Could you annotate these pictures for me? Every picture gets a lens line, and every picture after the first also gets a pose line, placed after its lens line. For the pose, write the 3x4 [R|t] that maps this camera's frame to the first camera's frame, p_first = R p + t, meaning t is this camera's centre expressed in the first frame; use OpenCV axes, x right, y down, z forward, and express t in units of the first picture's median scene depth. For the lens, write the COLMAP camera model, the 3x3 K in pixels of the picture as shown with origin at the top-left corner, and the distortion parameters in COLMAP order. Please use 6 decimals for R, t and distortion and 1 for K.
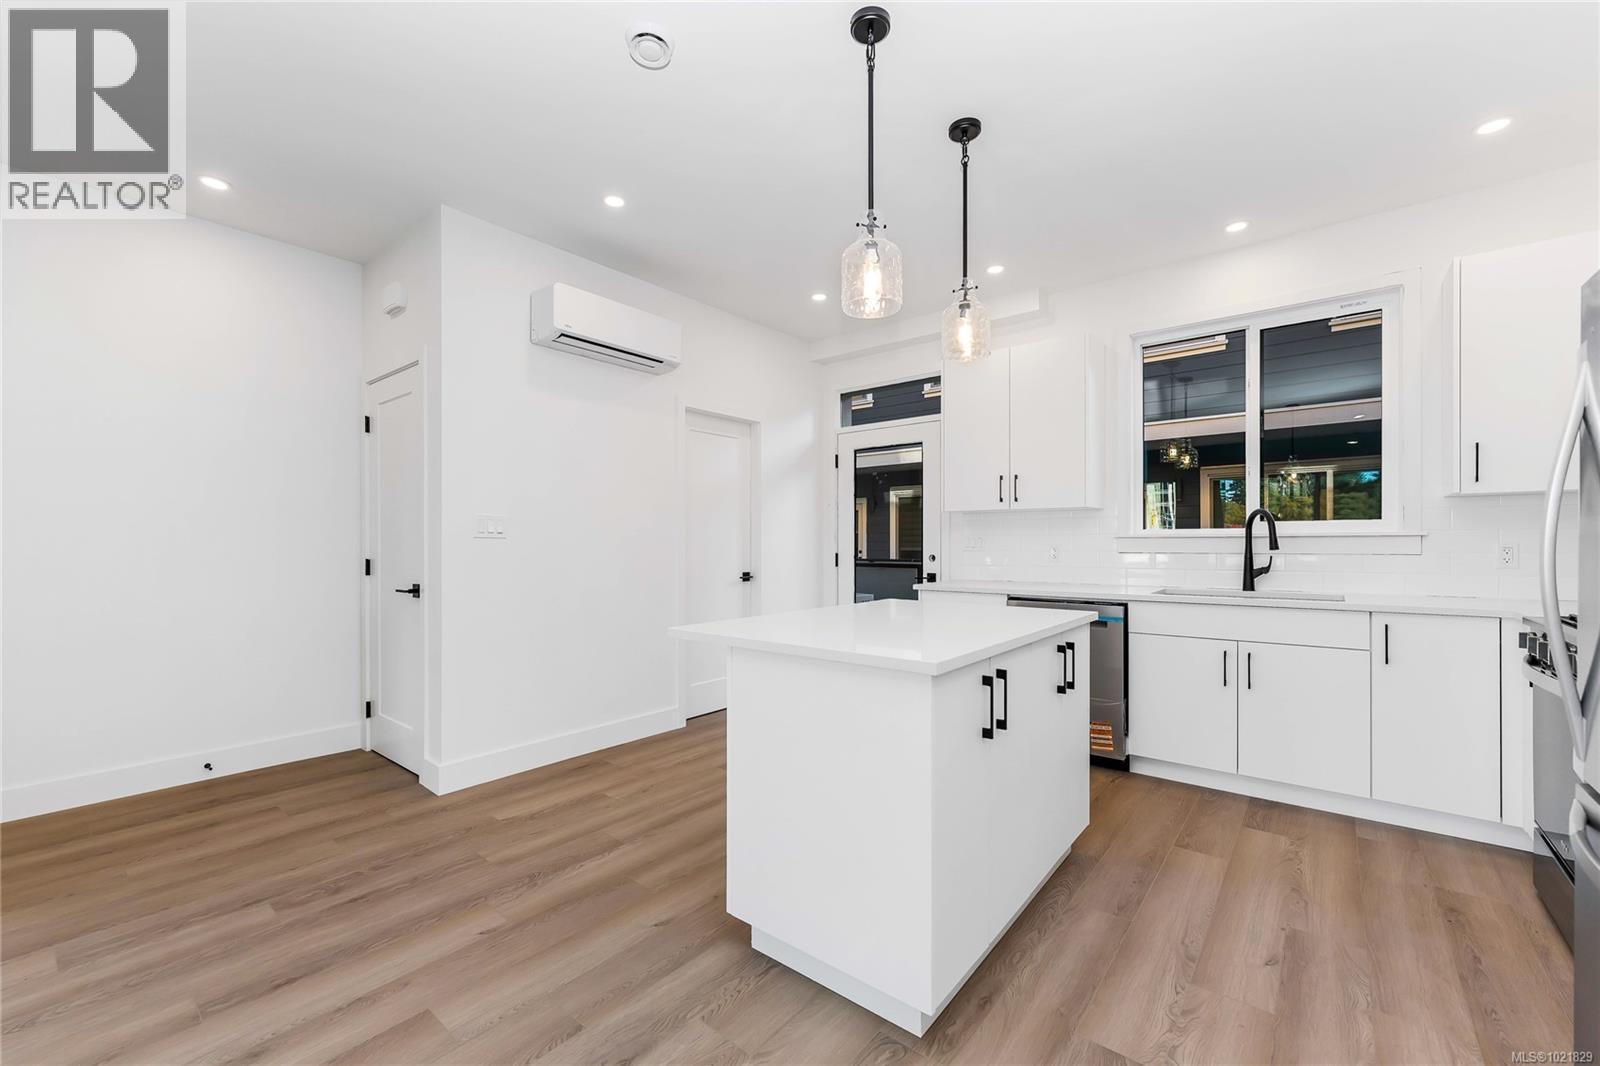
lens RADIAL K [[641.3, 0, 800.9], [0, 641.3, 548.9], [0, 0, 1]] dist [0.000498, -0.000769]
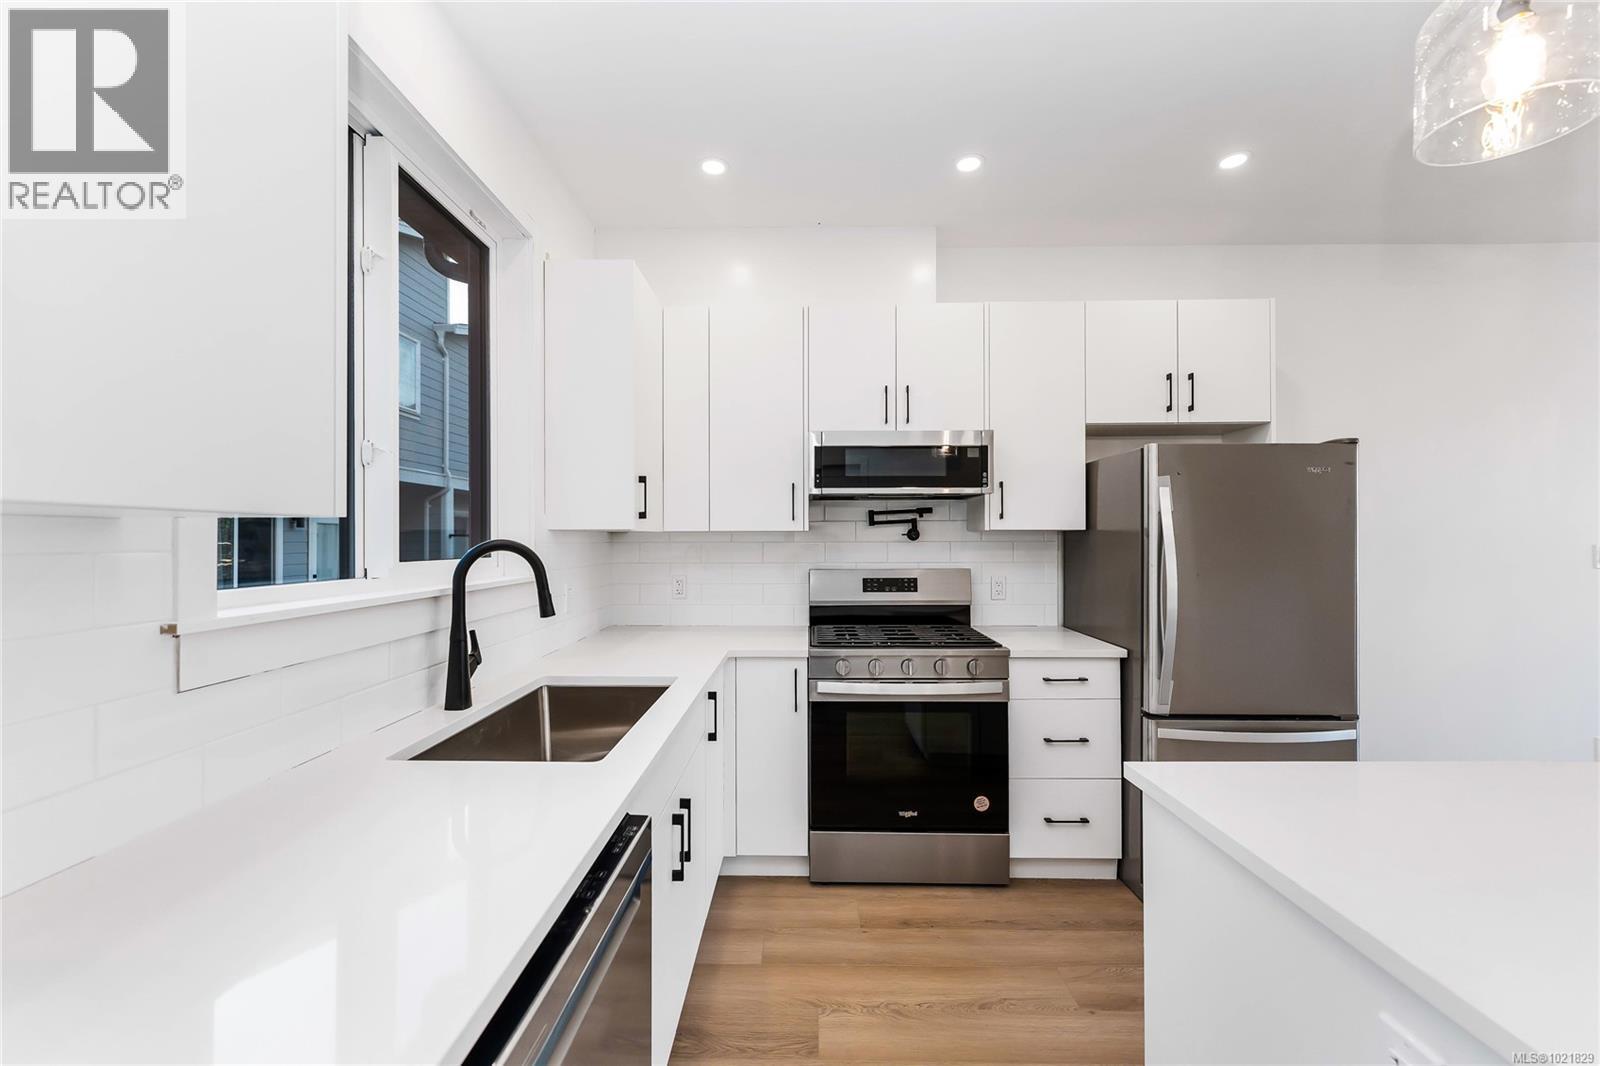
lens RADIAL K [[641.3, 0, 792.5], [0, 641.3, 542.3], [0, 0, 1]] dist [0.000498, -0.000769]
pose [[-0.620283, 0.001888, 0.784376, 0.244675], [0.010794, 0.999923, 0.006129, -0.084362], [-0.784304, 0.012268, -0.620255, 1.608422]]
